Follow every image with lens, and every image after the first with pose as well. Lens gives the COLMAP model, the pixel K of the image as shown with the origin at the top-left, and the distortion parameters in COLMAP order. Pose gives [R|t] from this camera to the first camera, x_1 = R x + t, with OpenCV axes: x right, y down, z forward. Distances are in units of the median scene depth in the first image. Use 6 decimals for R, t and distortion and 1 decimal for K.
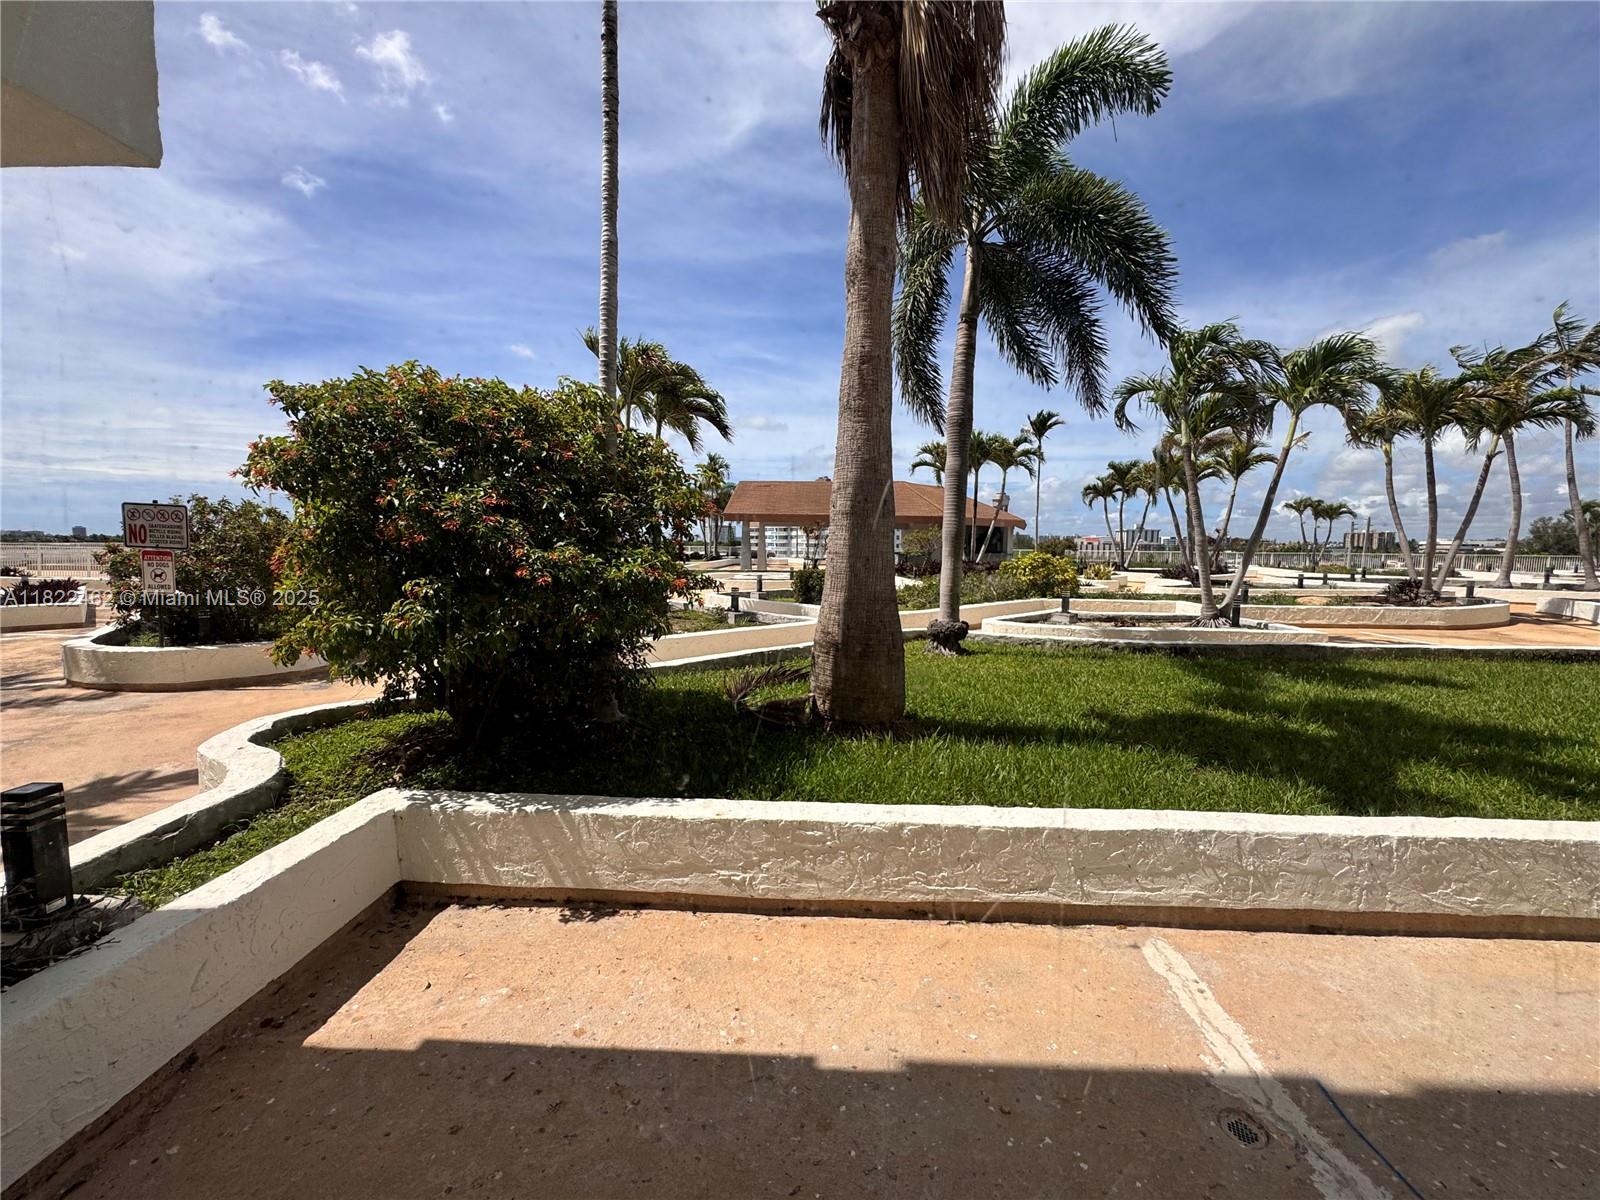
lens RADIAL K [[639.4, 0, 800.0], [0, 639.4, 600.0], [0, 0, 1]] dist [-0.003285, -0.000089]
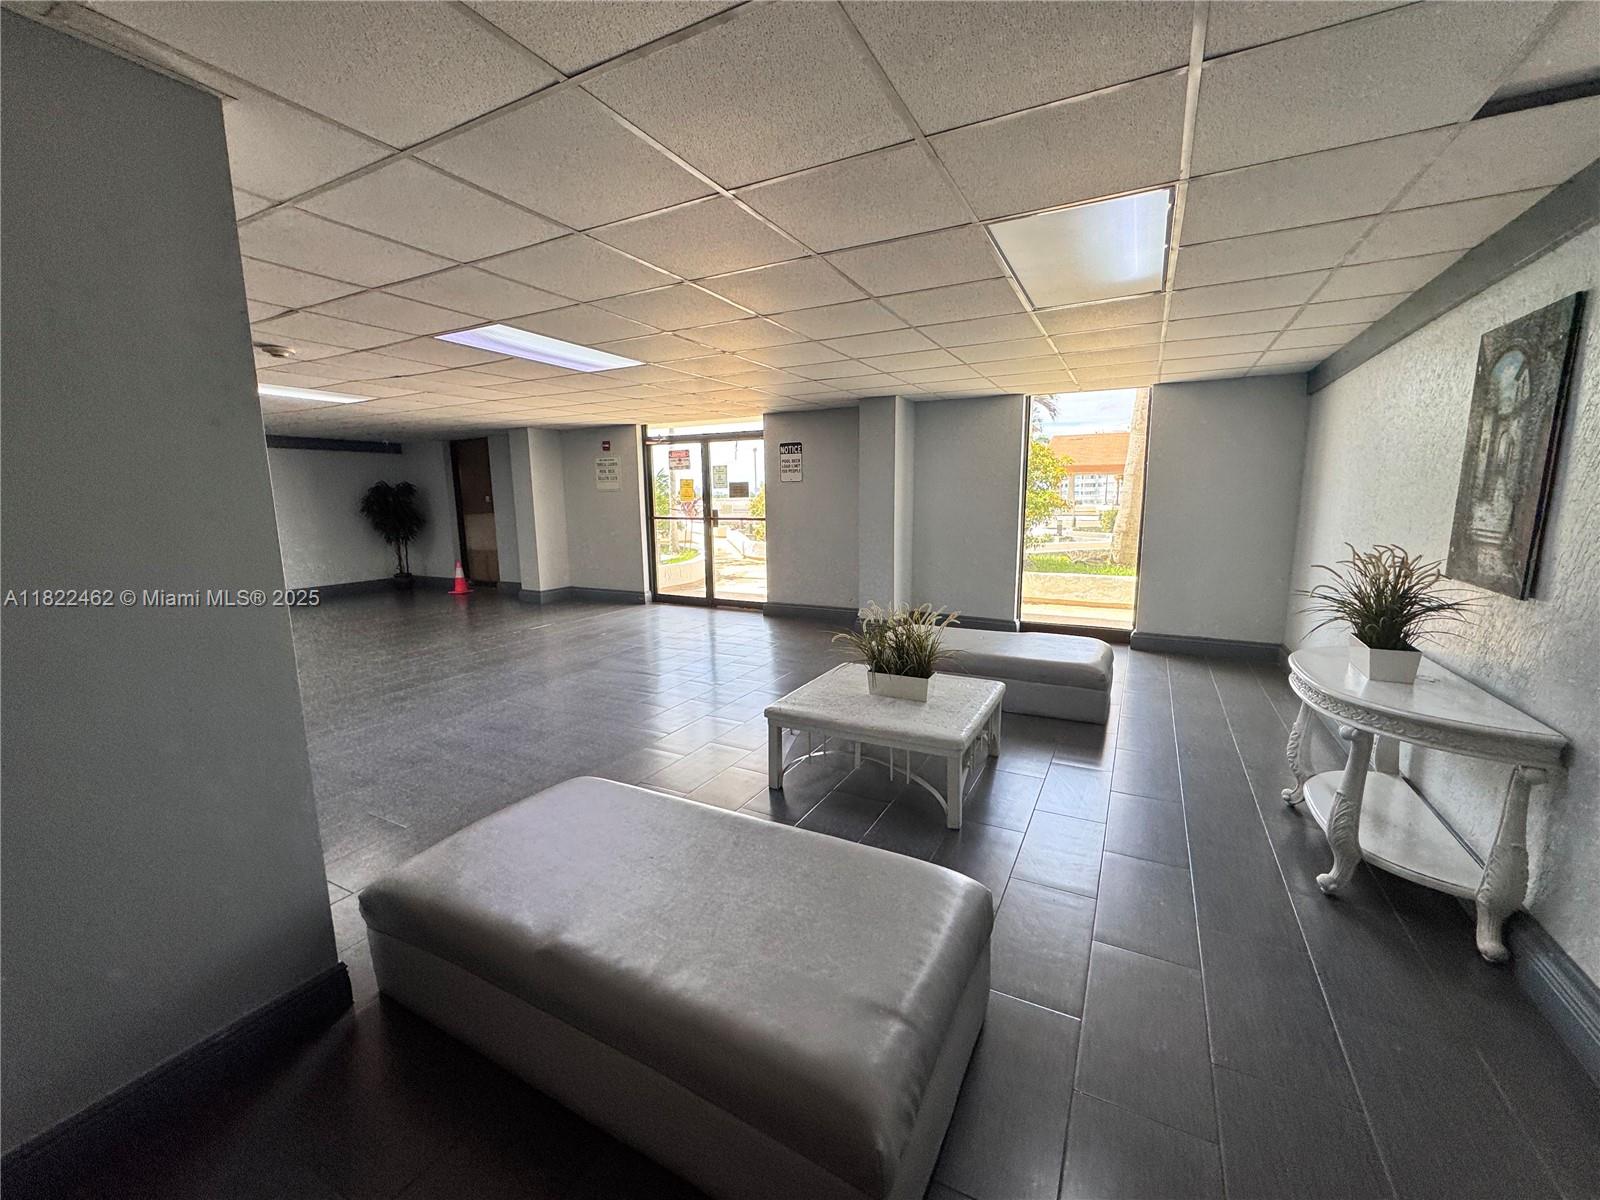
lens RADIAL K [[639.4, 0, 800.0], [0, 639.4, 600.0], [0, 0, 1]] dist [-0.003285, -0.000089]
pose [[0.902195, 0.053171, -0.428038, 0.000349], [-0.020550, 0.996545, 0.080477, 0.042750], [0.430838, -0.063809, 0.900171, -0.460701]]
